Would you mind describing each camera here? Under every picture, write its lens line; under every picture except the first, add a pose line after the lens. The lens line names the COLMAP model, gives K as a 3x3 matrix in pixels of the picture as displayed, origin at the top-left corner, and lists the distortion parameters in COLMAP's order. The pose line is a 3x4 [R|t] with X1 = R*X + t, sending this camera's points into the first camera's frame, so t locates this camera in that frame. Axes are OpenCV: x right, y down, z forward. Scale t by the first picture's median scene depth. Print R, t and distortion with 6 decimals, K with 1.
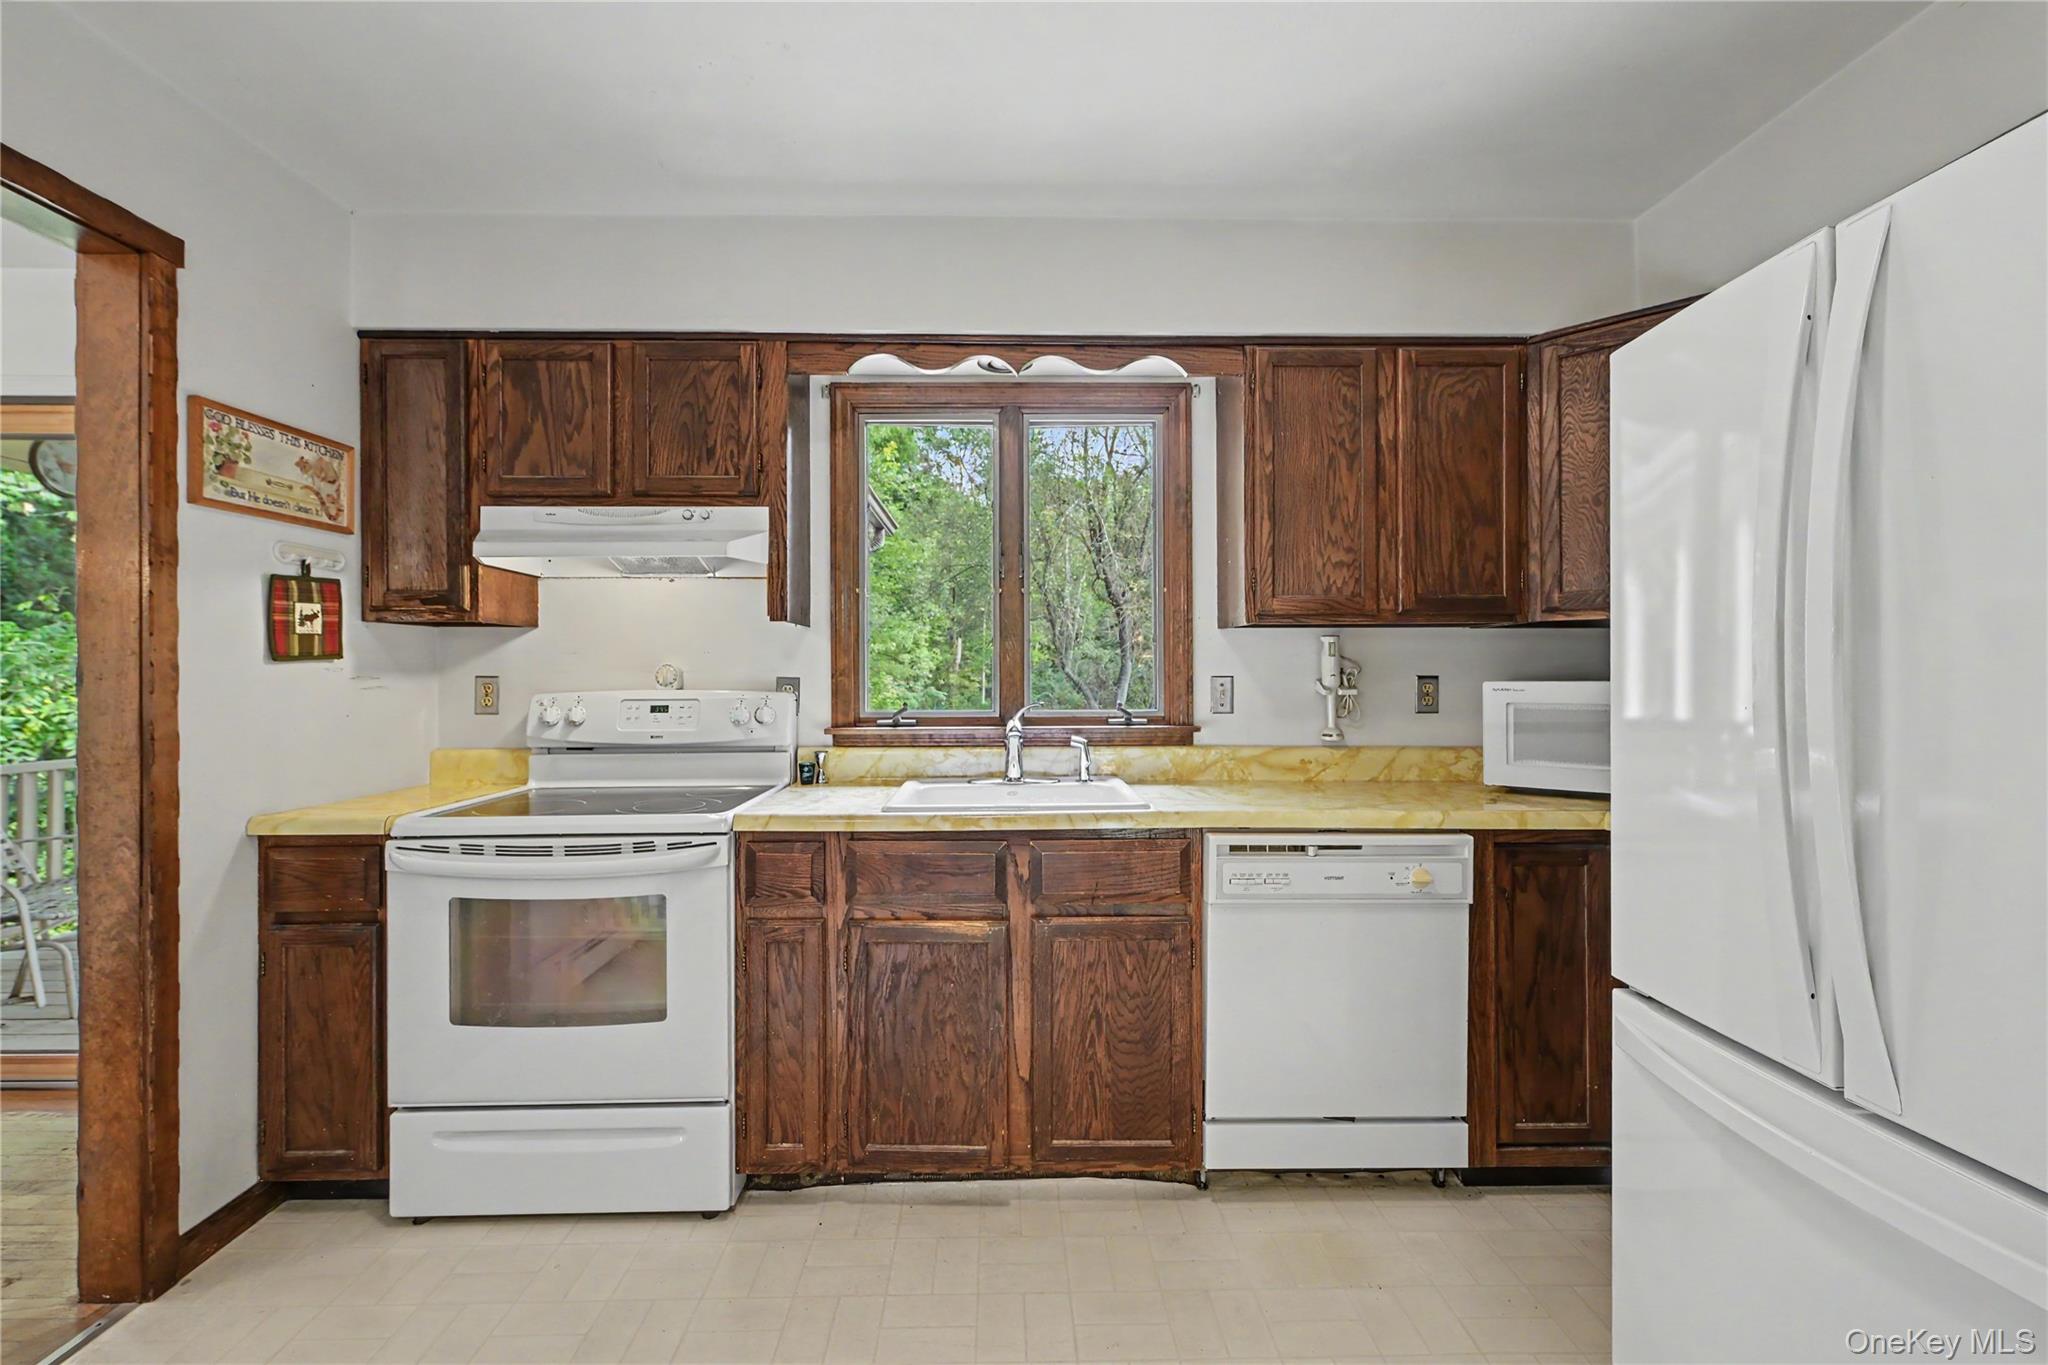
lens RADIAL K [[852.1, 0, 1011.9], [0, 852.1, 672.3], [0, 0, 1]] dist [0.002636, 0.000010]
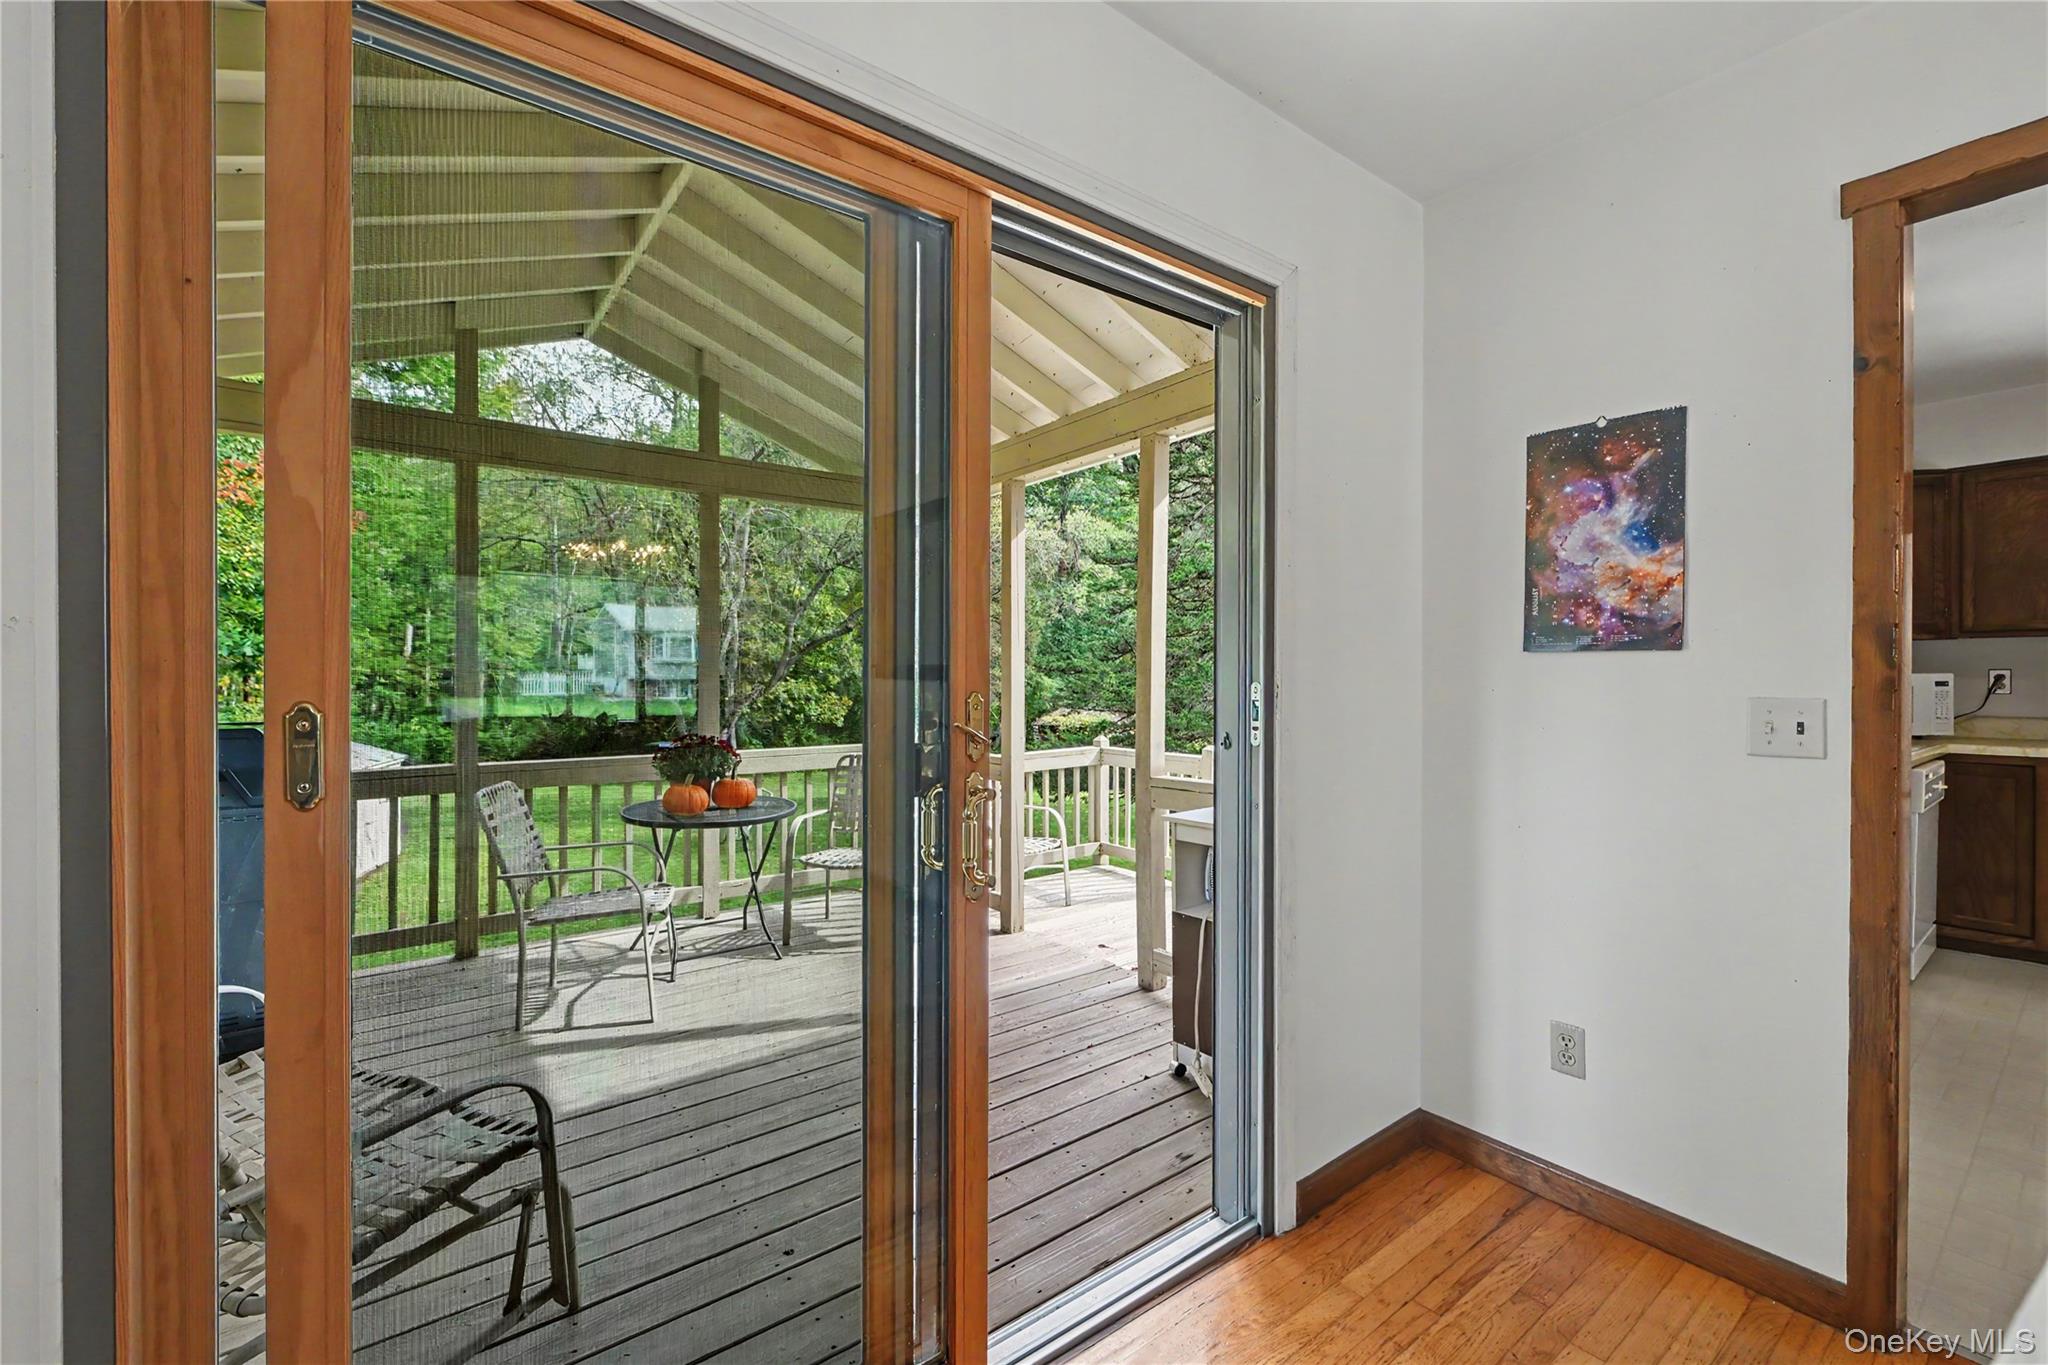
lens RADIAL K [[852.1, 0, 1027.2], [0, 852.1, 681.0], [0, 0, 1]] dist [0.002636, 0.000010]
pose [[0.805627, -0.003406, 0.592414, -1.770143], [-0.004521, 0.999919, 0.011897, 0.007597], [-0.592406, -0.012262, 0.805546, 0.617001]]
